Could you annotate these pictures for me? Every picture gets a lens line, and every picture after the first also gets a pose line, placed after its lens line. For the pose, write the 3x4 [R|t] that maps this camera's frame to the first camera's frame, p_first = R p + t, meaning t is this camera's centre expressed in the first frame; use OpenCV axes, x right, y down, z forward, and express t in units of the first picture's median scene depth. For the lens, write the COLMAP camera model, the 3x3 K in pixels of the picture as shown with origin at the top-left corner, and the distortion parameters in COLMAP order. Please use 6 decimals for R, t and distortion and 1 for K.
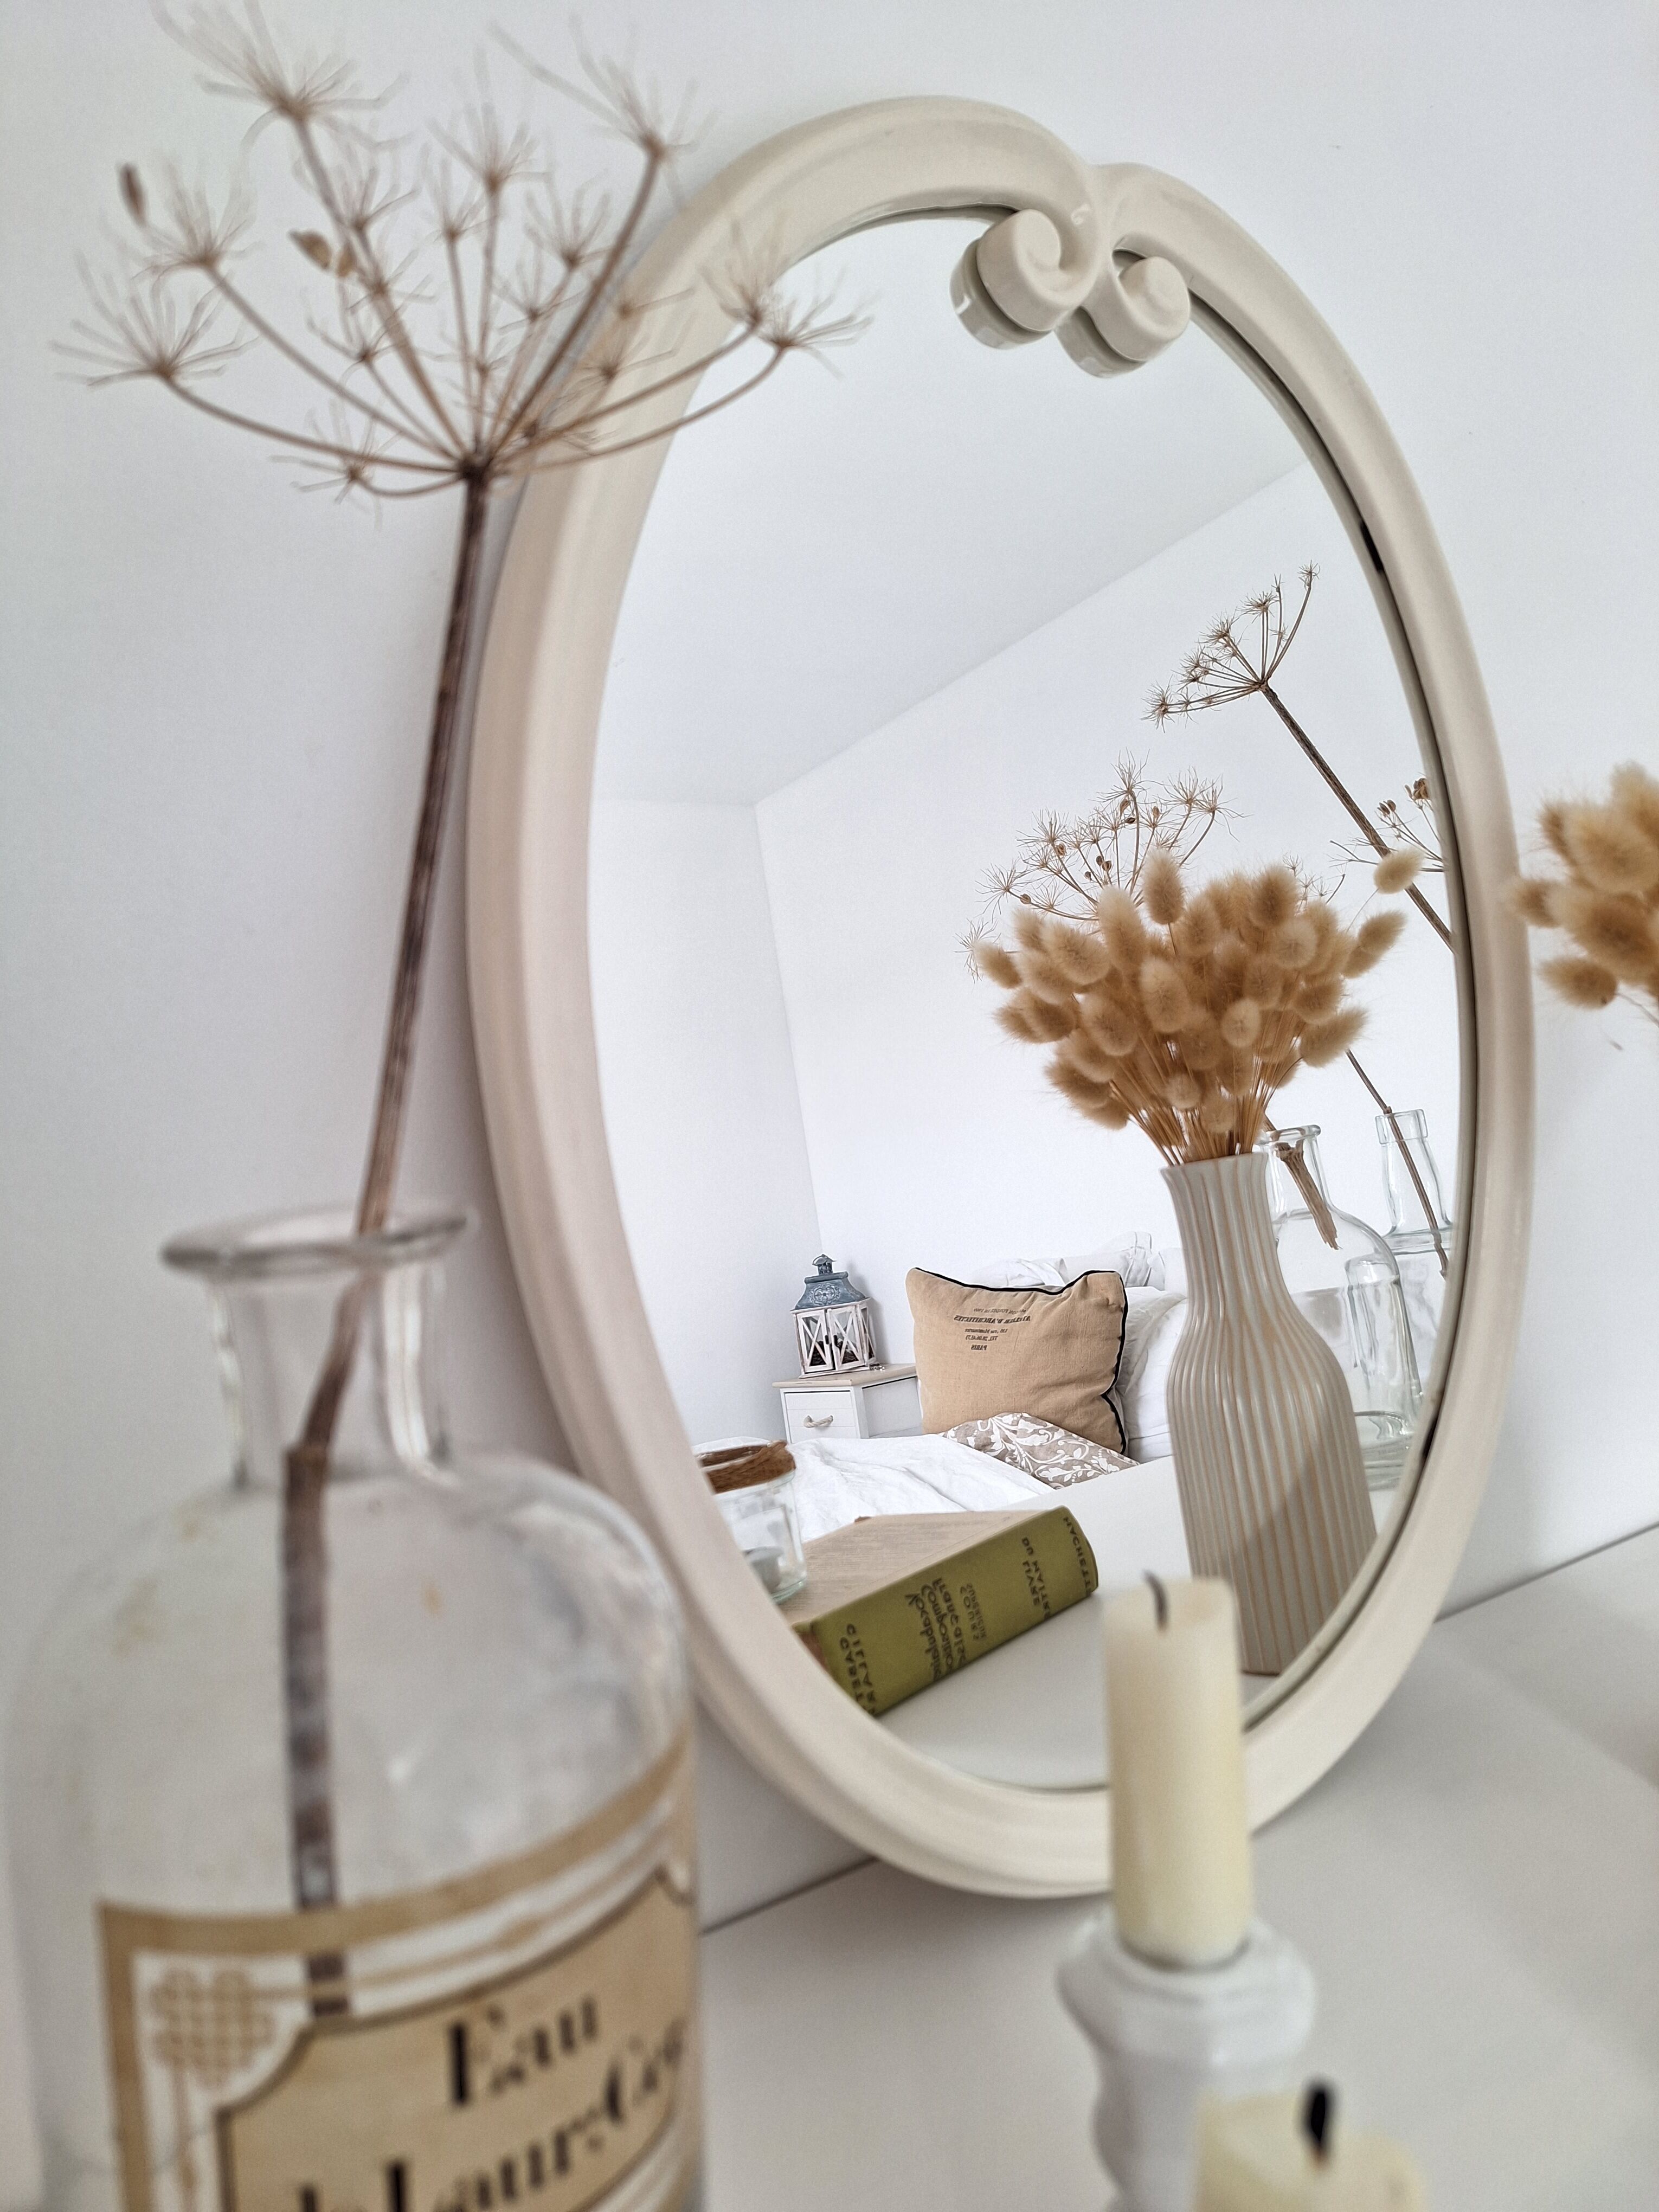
lens RADIAL K [[1491.8, 0, 829.5], [0, 1491.8, 1106.0], [0, 0, 1]] dist [0.007584, -0.000573]
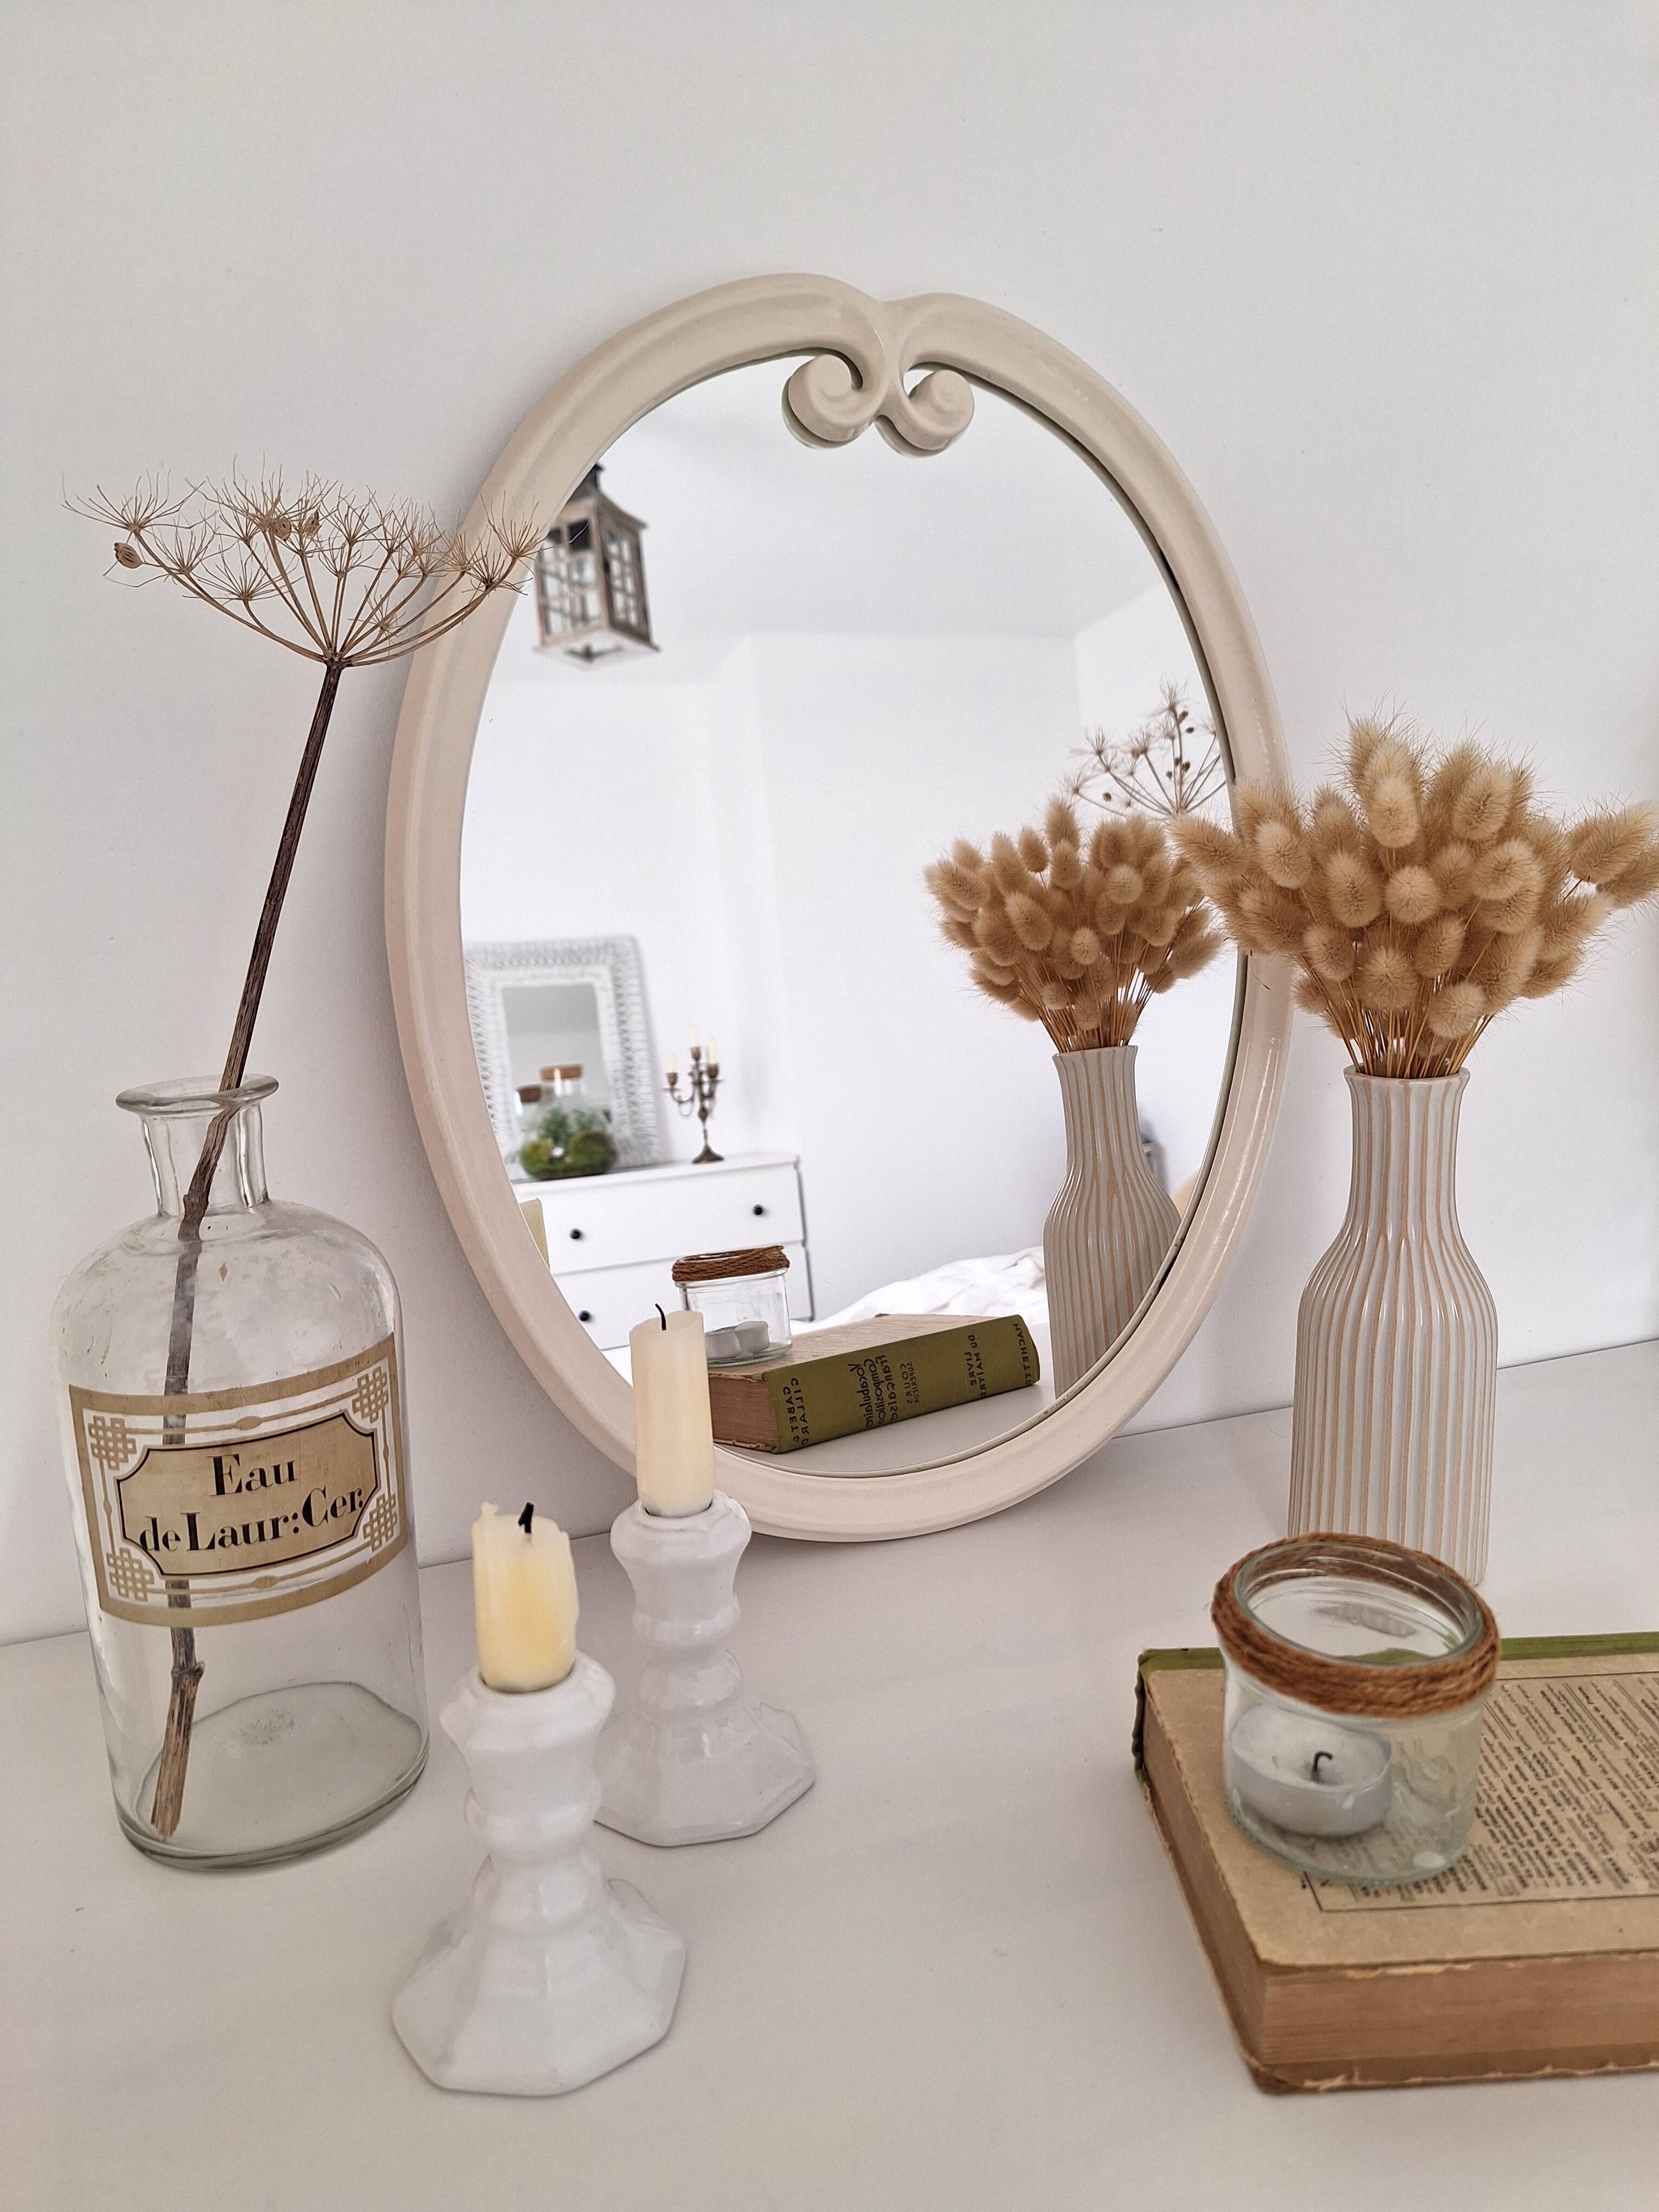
lens RADIAL K [[1471.9, 0, 829.5], [0, 1471.9, 1106.0], [0, 0, 1]] dist [0.055186, -0.000250]
pose [[0.973166, 0.060821, -0.221923, 0.457871], [-0.034654, 0.992174, 0.119957, -0.082037], [0.227482, -0.109048, 0.967657, -0.363648]]
